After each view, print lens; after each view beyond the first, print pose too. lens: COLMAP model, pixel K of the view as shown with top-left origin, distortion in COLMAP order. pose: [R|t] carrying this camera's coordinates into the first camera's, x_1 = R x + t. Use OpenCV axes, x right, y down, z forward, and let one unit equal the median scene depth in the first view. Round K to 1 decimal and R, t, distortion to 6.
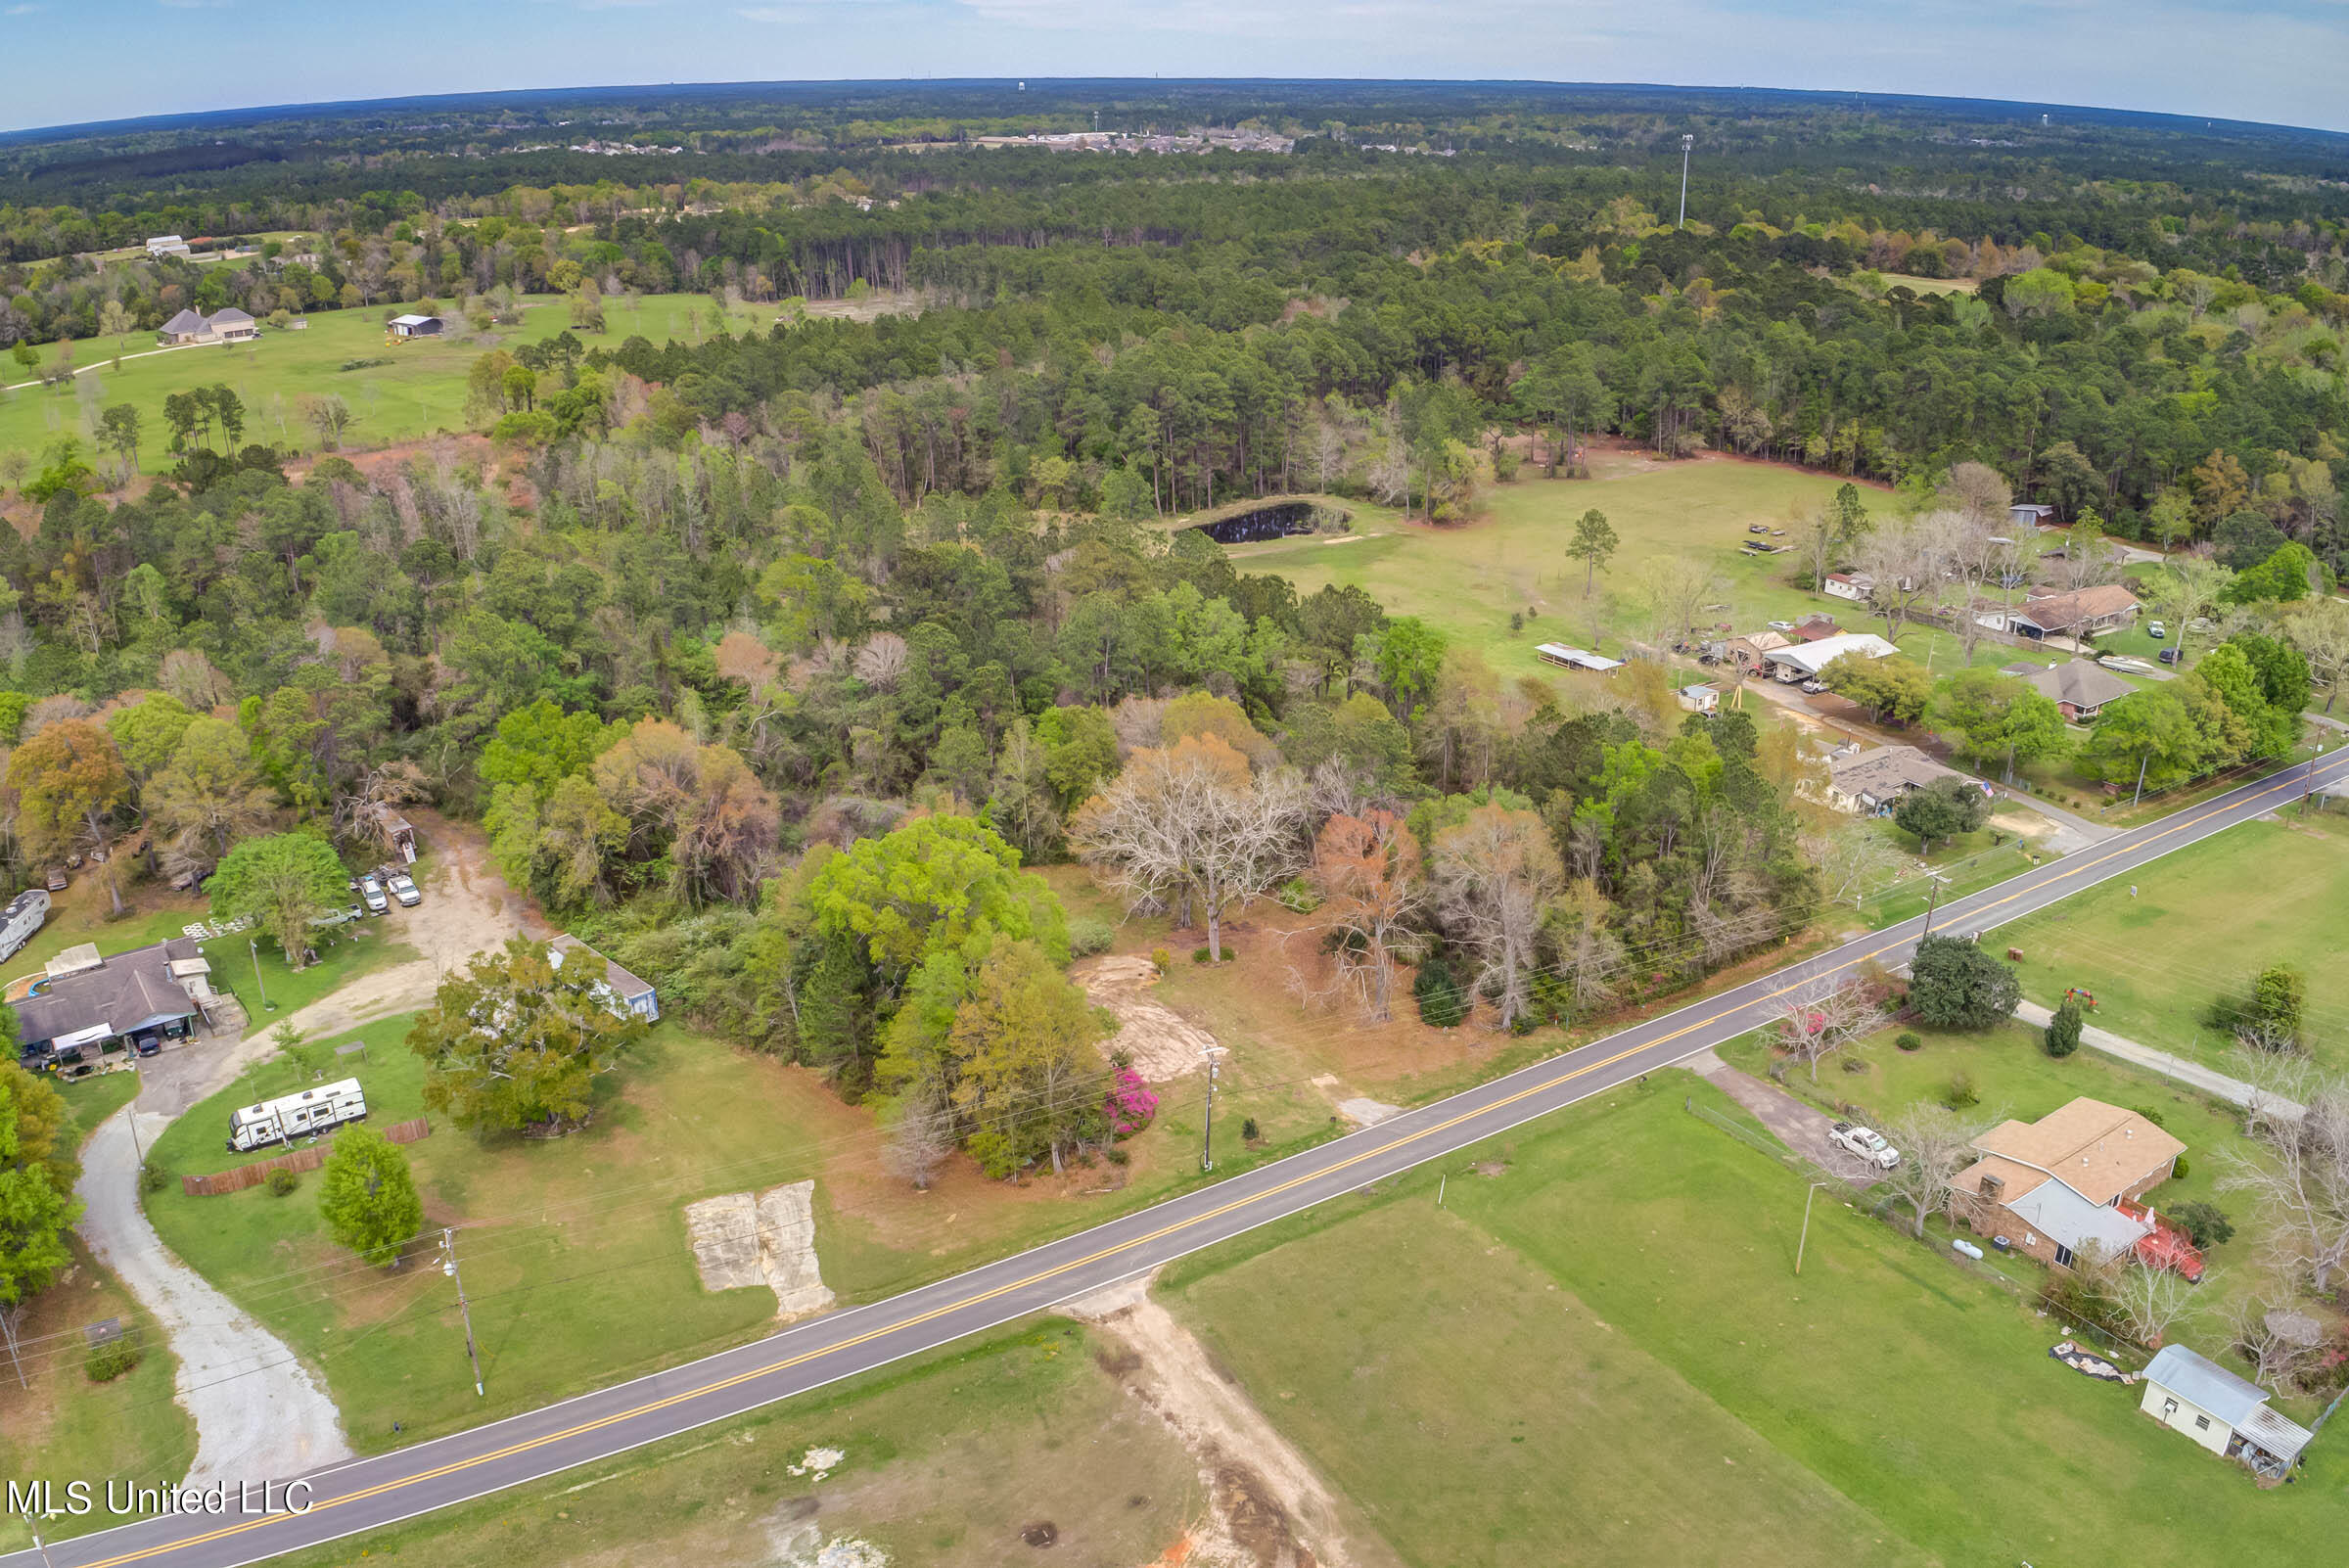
lens RADIAL K [[1819.0, 0, 1190.2], [0, 1819.0, 786.8], [0, 0, 1]] dist [-0.094218, -0.079125]
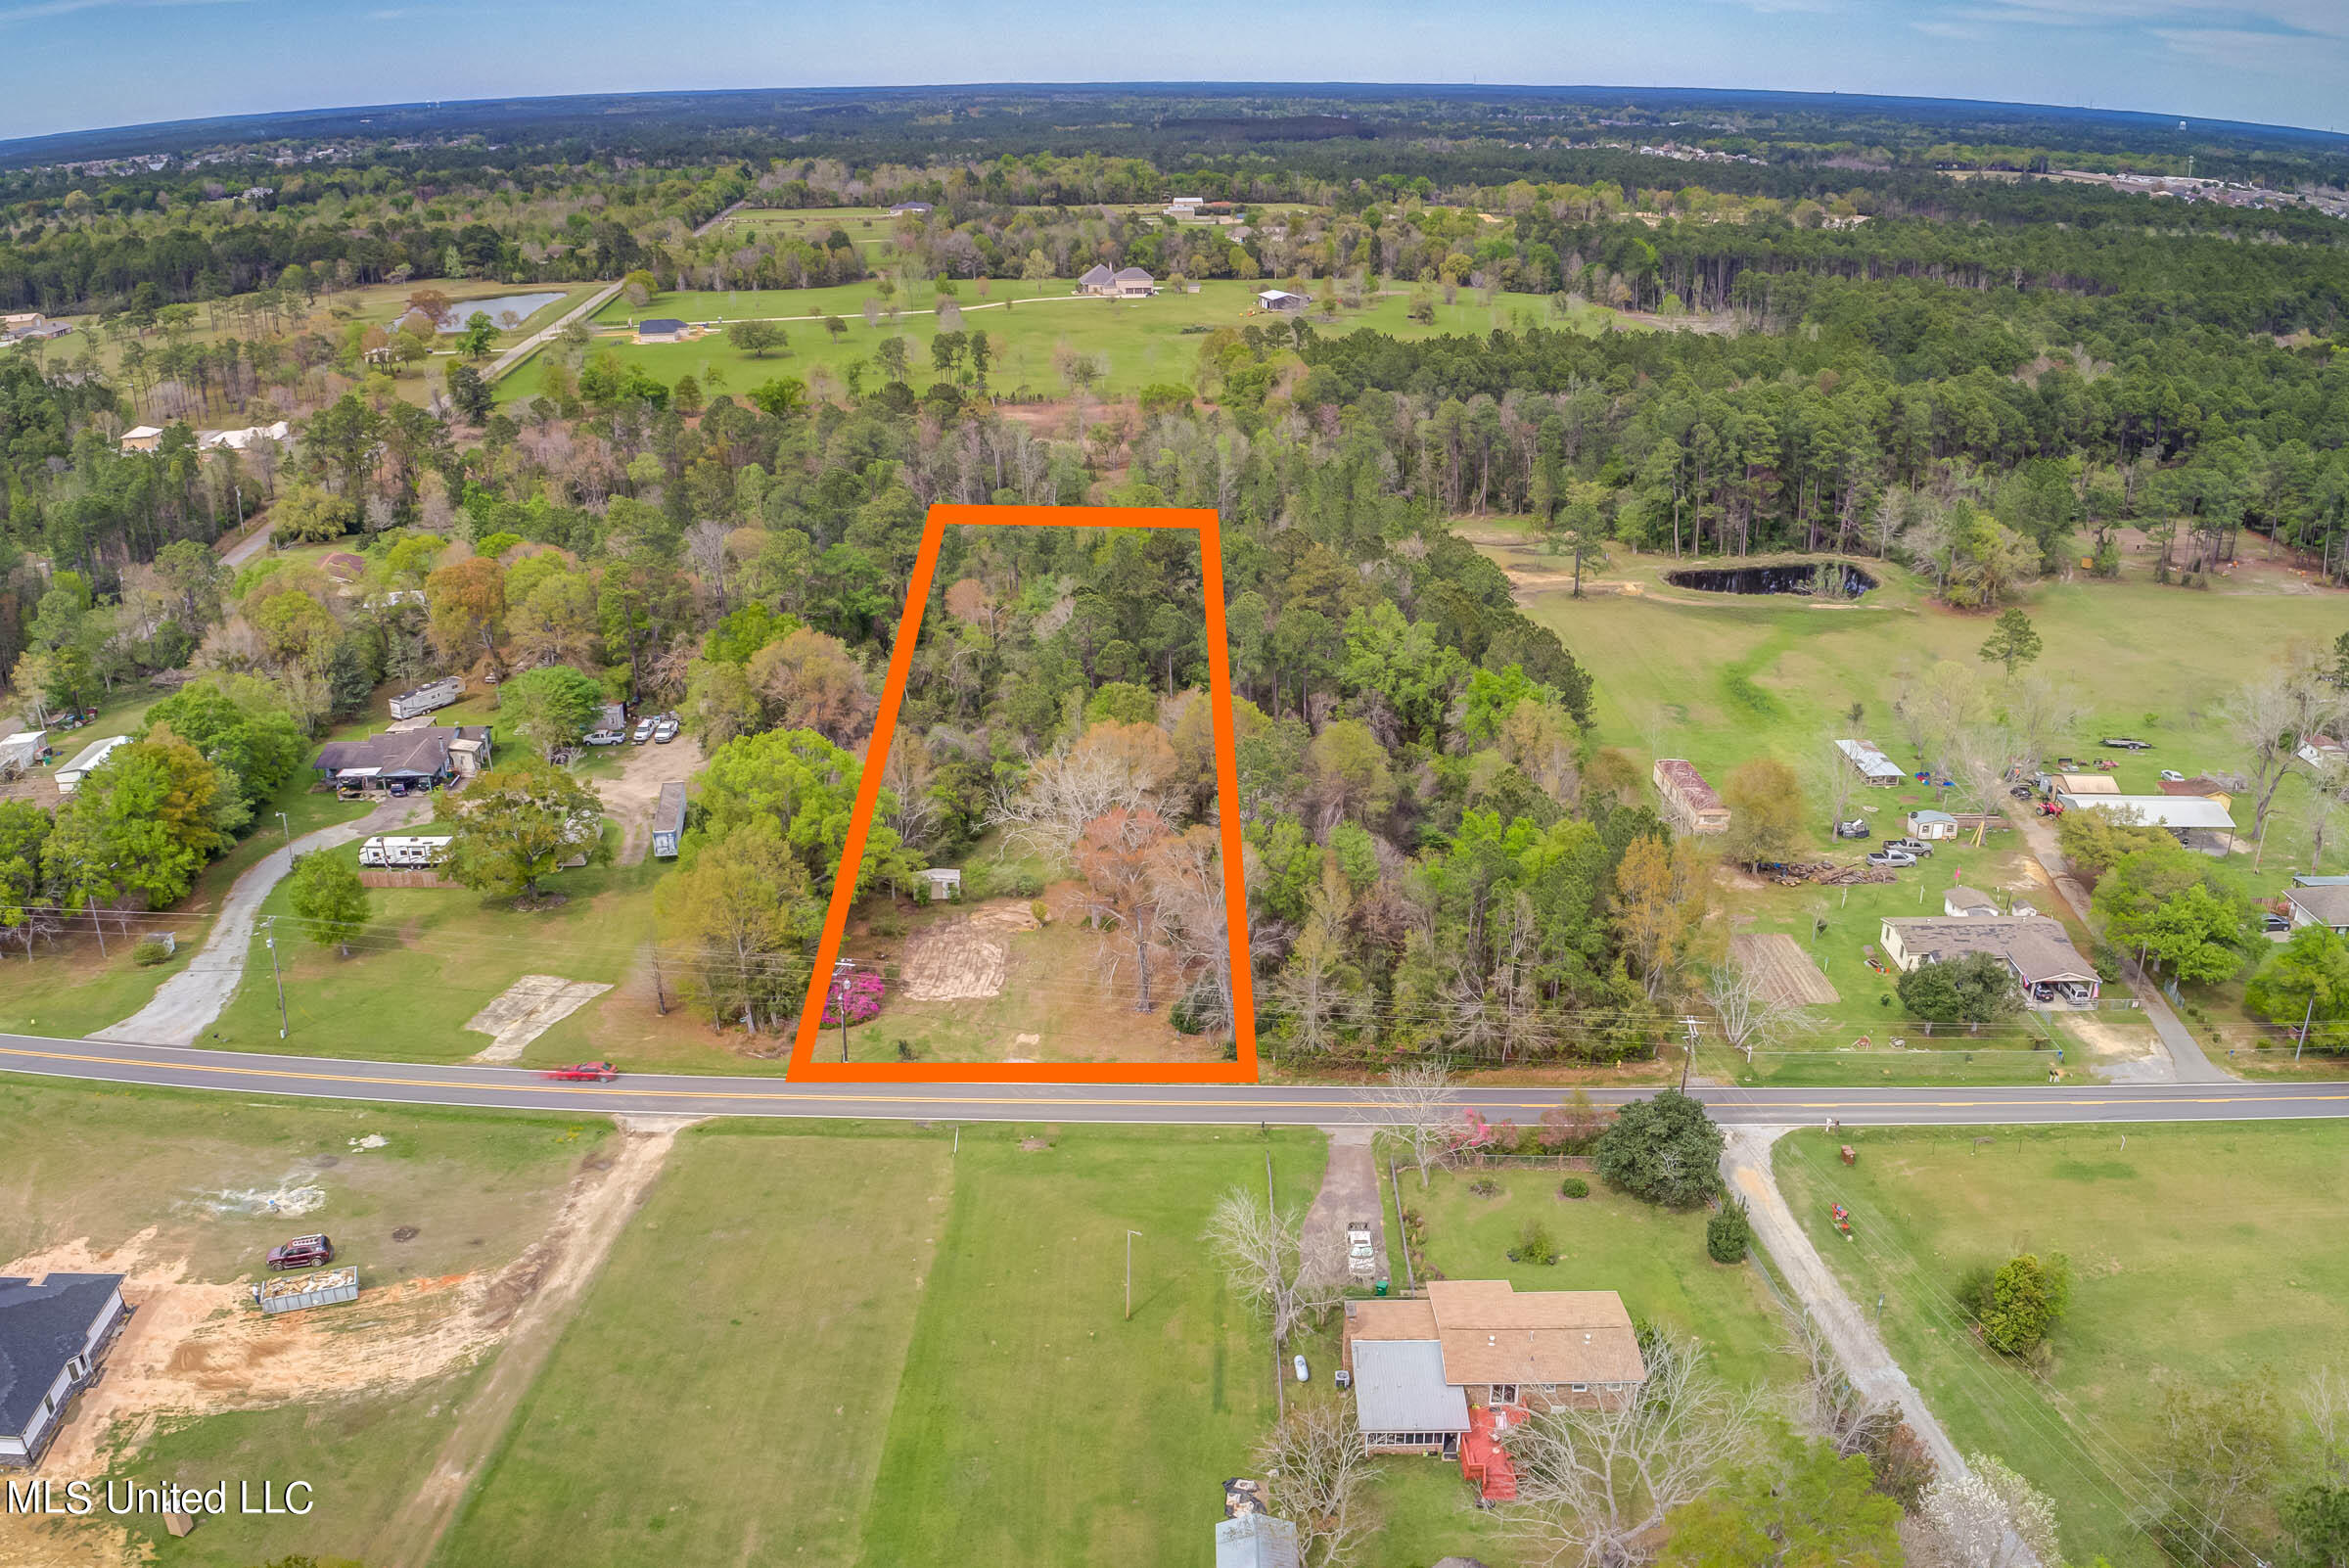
lens RADIAL K [[1819.0, 0, 1190.2], [0, 1819.0, 786.8], [0, 0, 1]] dist [-0.094218, -0.079125]
pose [[0.824588, 0.204768, -0.527376, 0.668139], [-0.205886, 0.976892, 0.057388, -0.065389], [0.526940, 0.061257, 0.847692, 0.115490]]
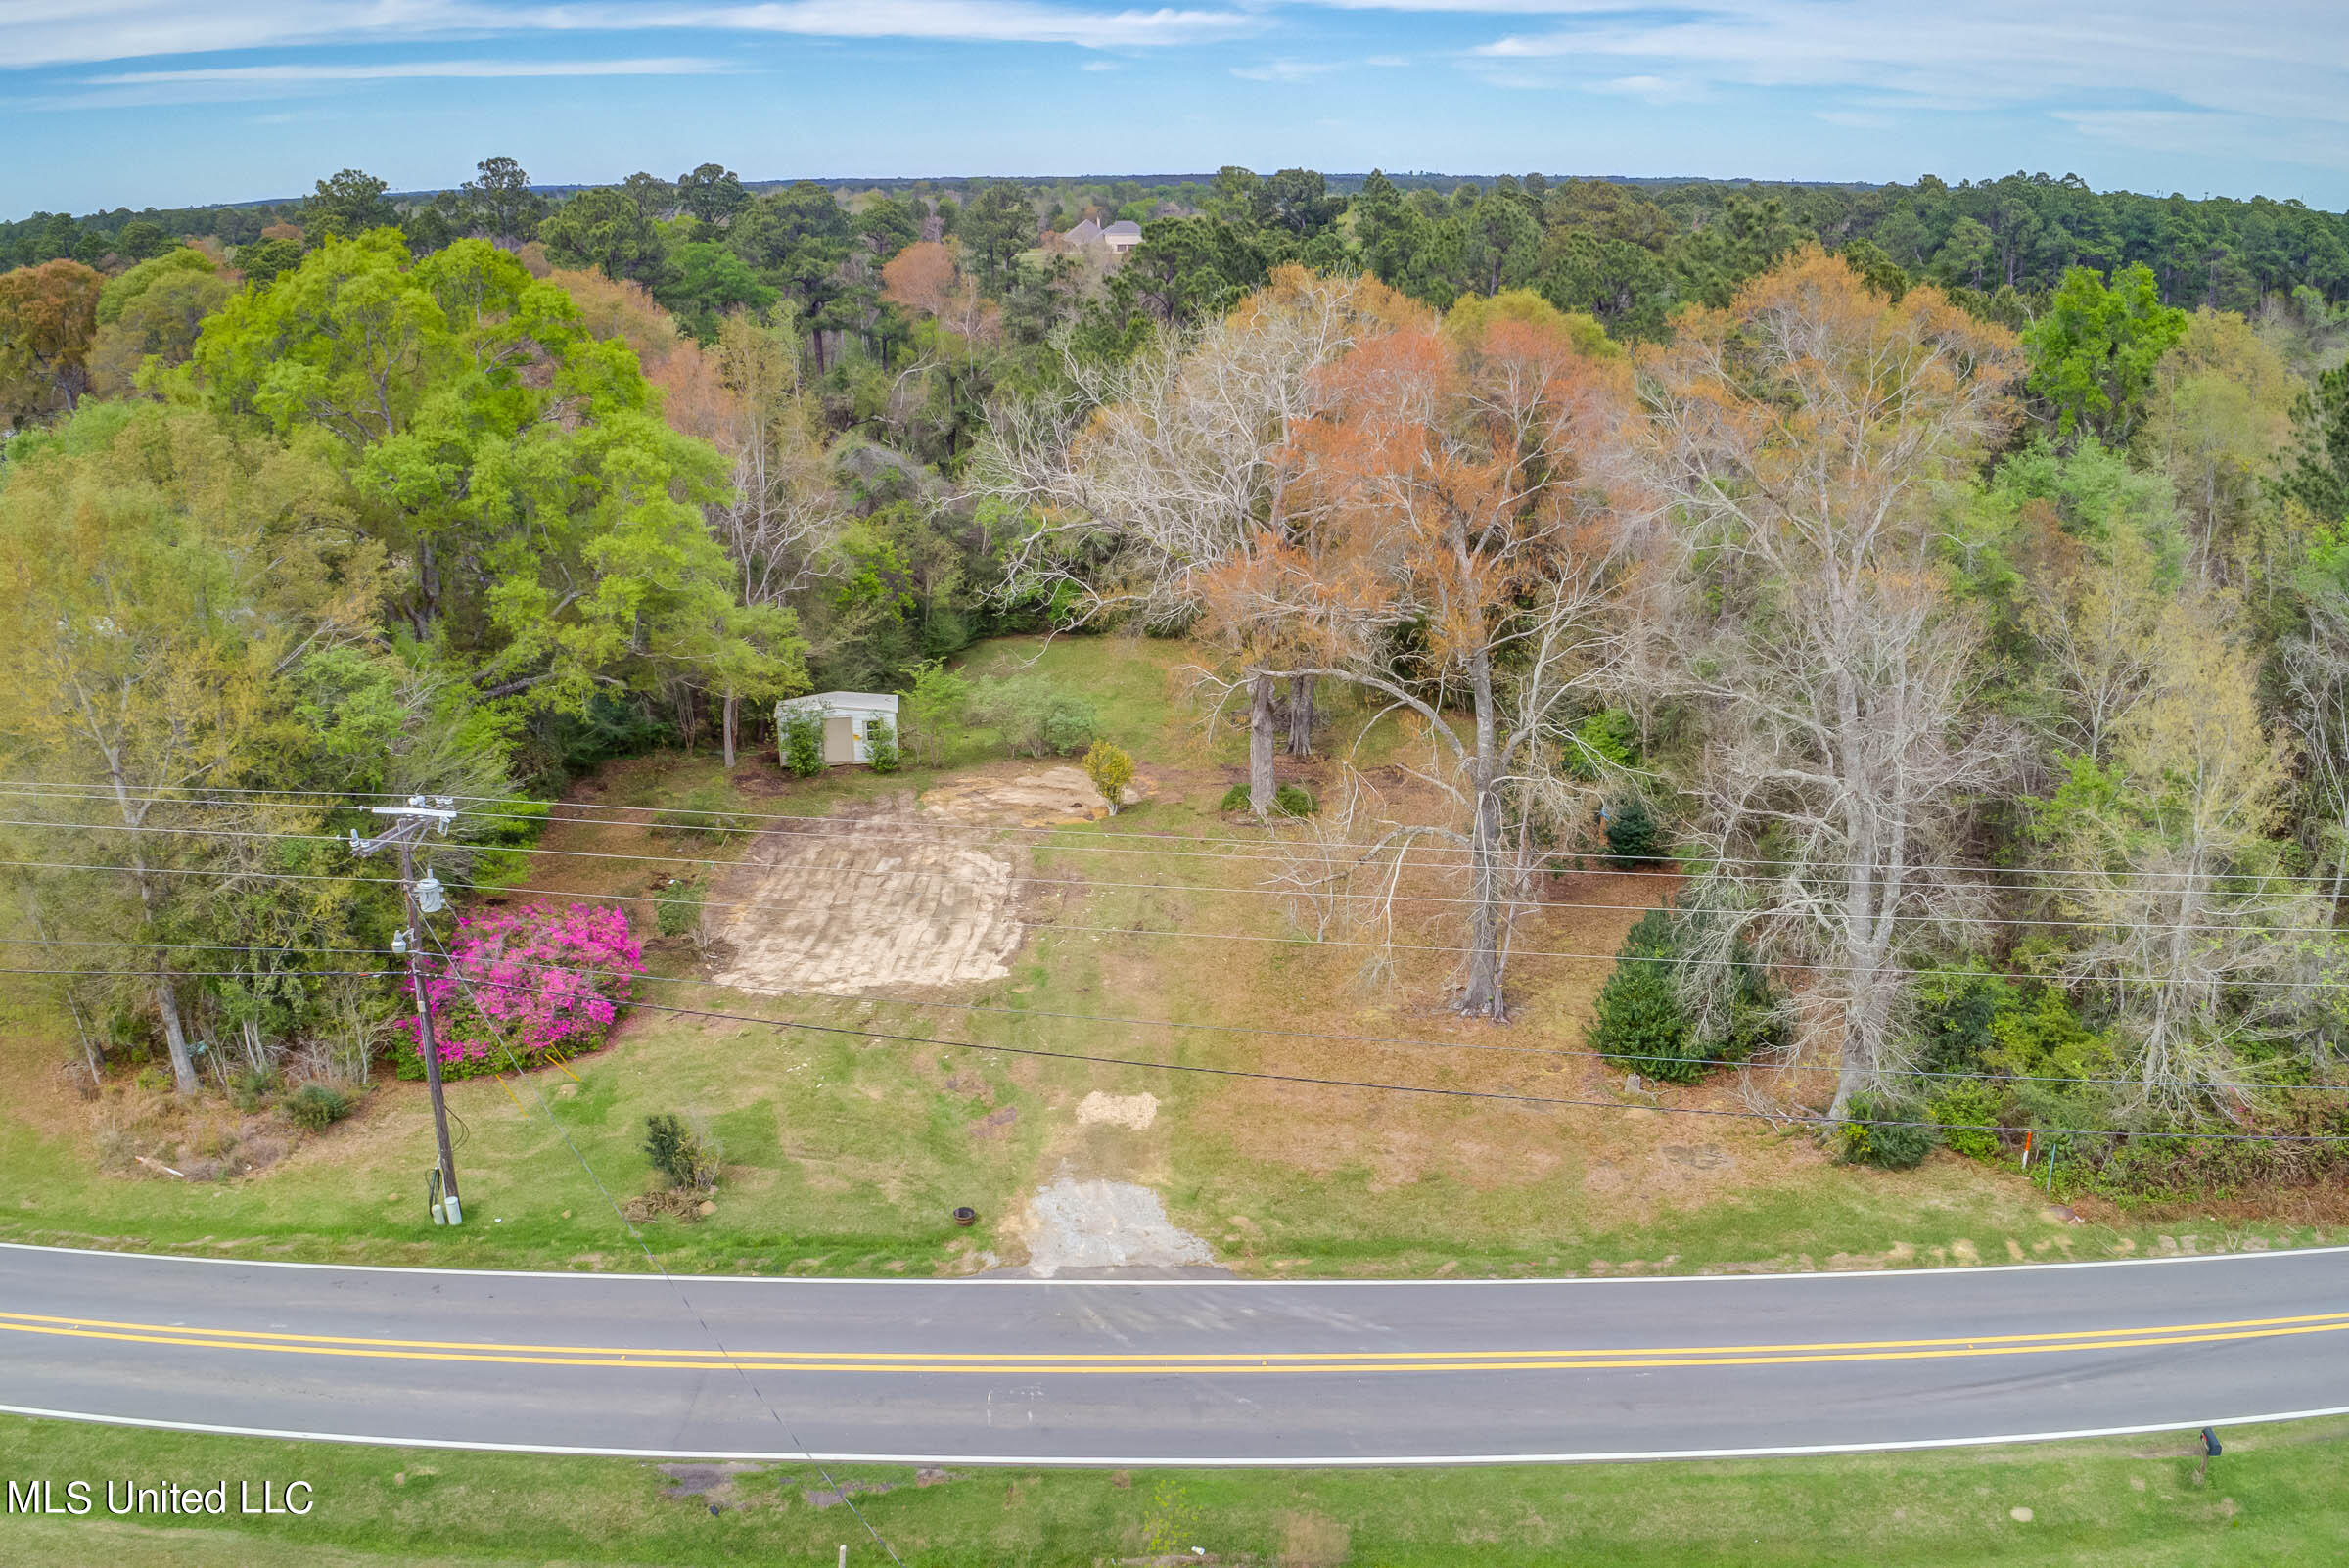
lens RADIAL K [[1819.0, 0, 1190.2], [0, 1819.0, 786.8], [0, 0, 1]] dist [-0.094218, -0.079125]
pose [[0.835347, 0.169574, -0.522915, 0.228457], [-0.196380, 0.980519, 0.004257, 0.099307], [0.513450, 0.099134, 0.852374, 0.704969]]
